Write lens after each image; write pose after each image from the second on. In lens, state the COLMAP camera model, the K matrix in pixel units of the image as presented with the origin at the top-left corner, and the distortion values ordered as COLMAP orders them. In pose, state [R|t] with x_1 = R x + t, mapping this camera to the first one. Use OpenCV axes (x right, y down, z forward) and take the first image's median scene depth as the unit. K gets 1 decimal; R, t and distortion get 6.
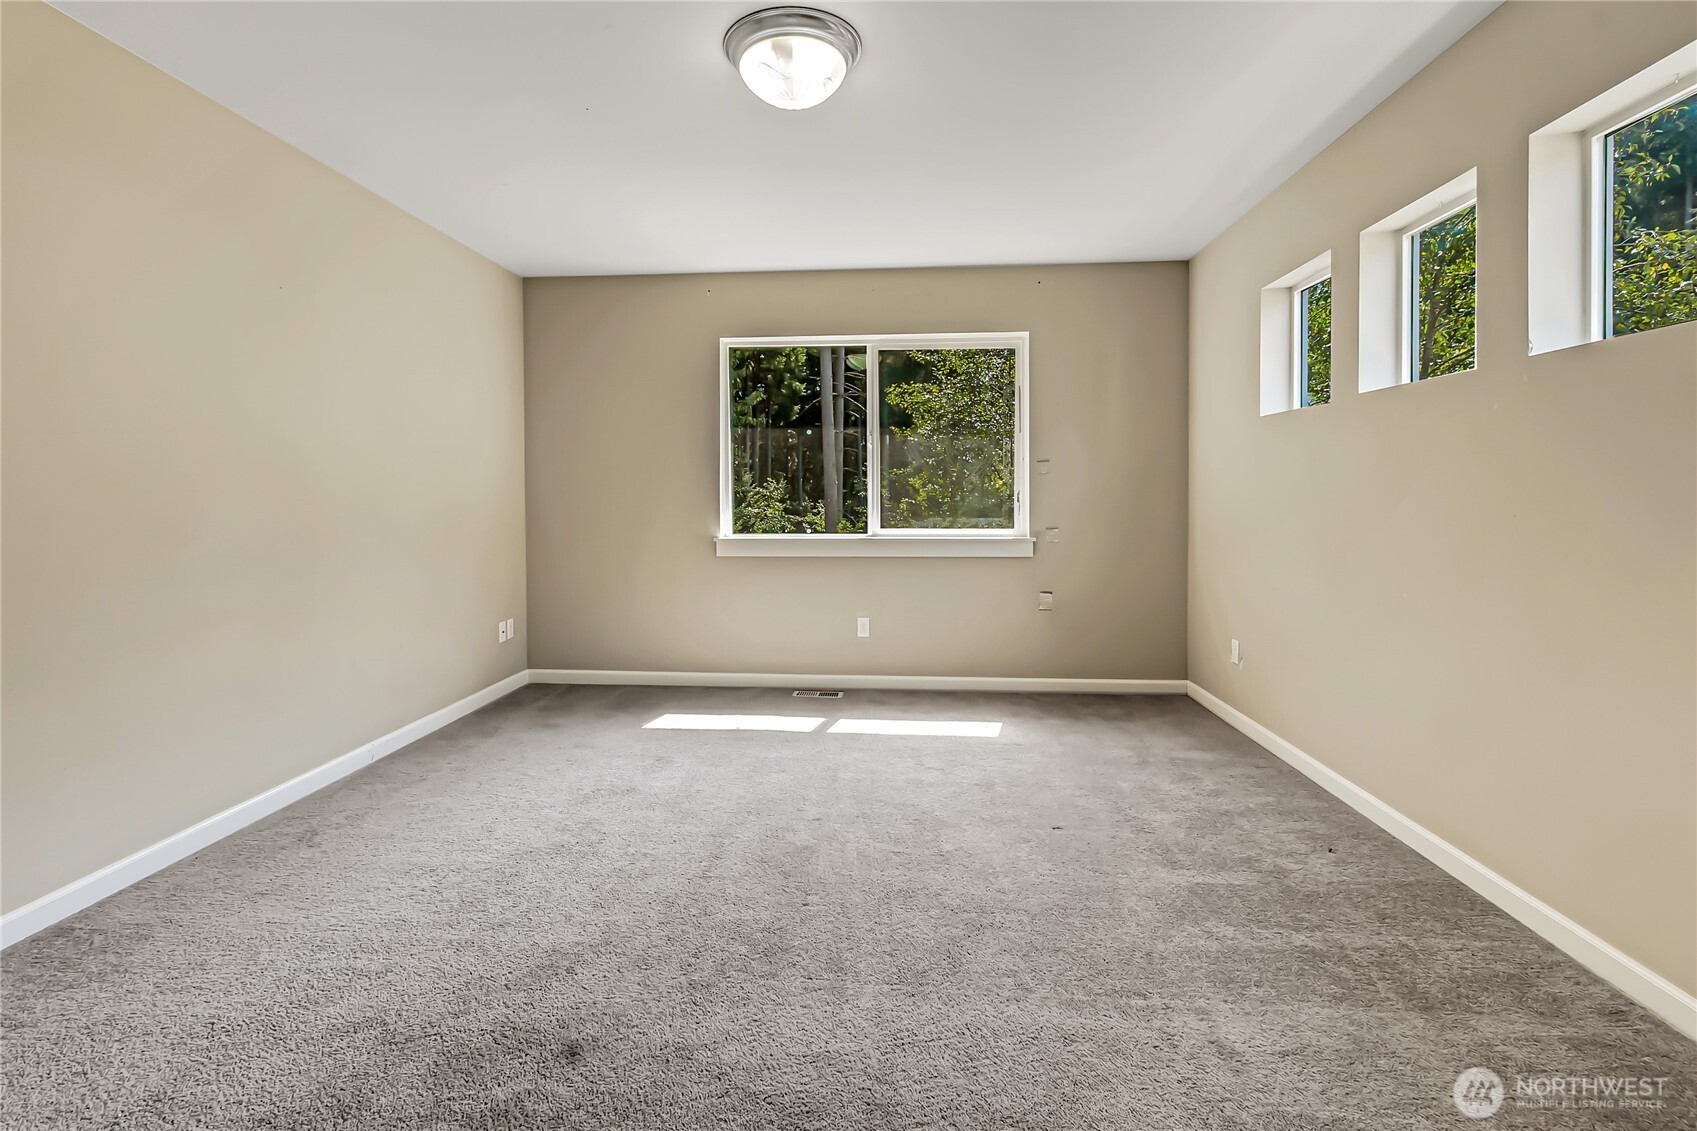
lens RADIAL K [[803.4, 0, 844.4], [0, 803.4, 501.6], [0, 0, 1]] dist [-0.006666, -0.000376]
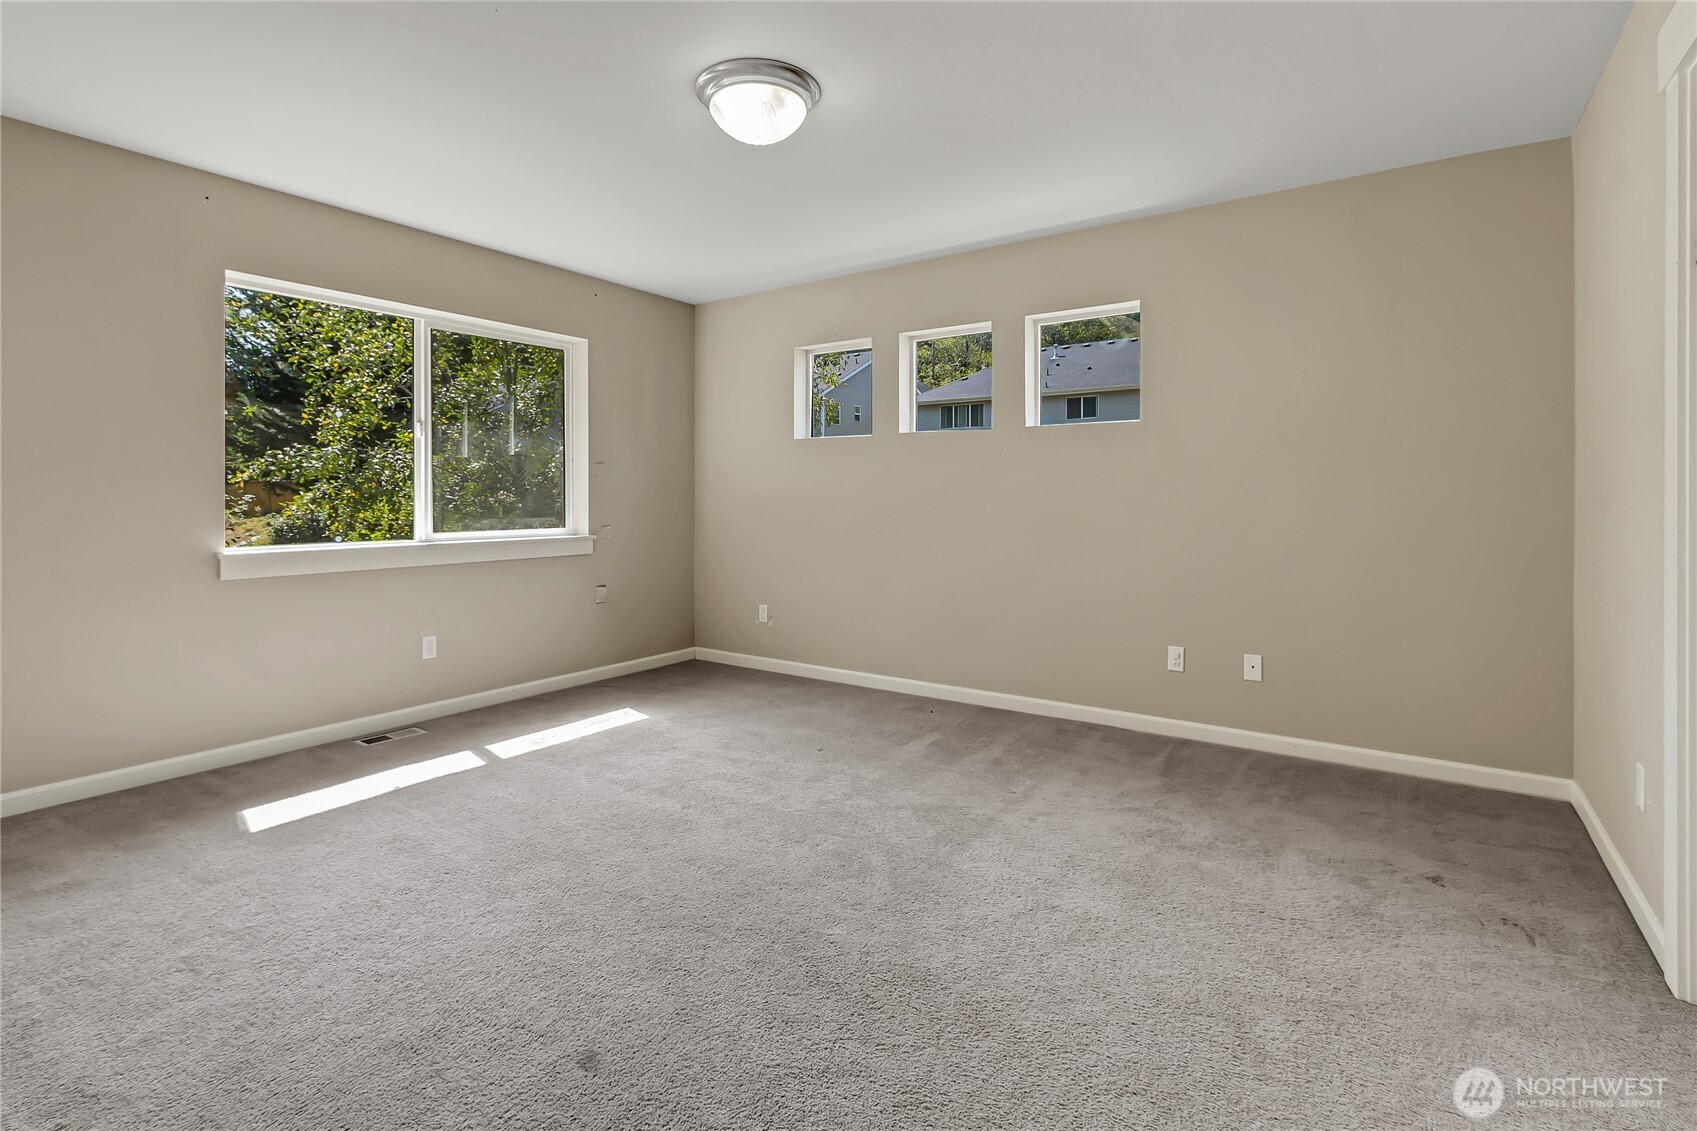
lens RADIAL K [[803.4, 0, 844.4], [0, 803.4, 501.6], [0, 0, 1]] dist [-0.006666, -0.000376]
pose [[0.492765, -0.004049, 0.870153, -0.499346], [-0.000547, 0.999988, 0.004963, -0.004668], [-0.870162, -0.002922, 0.492757, 0.185480]]
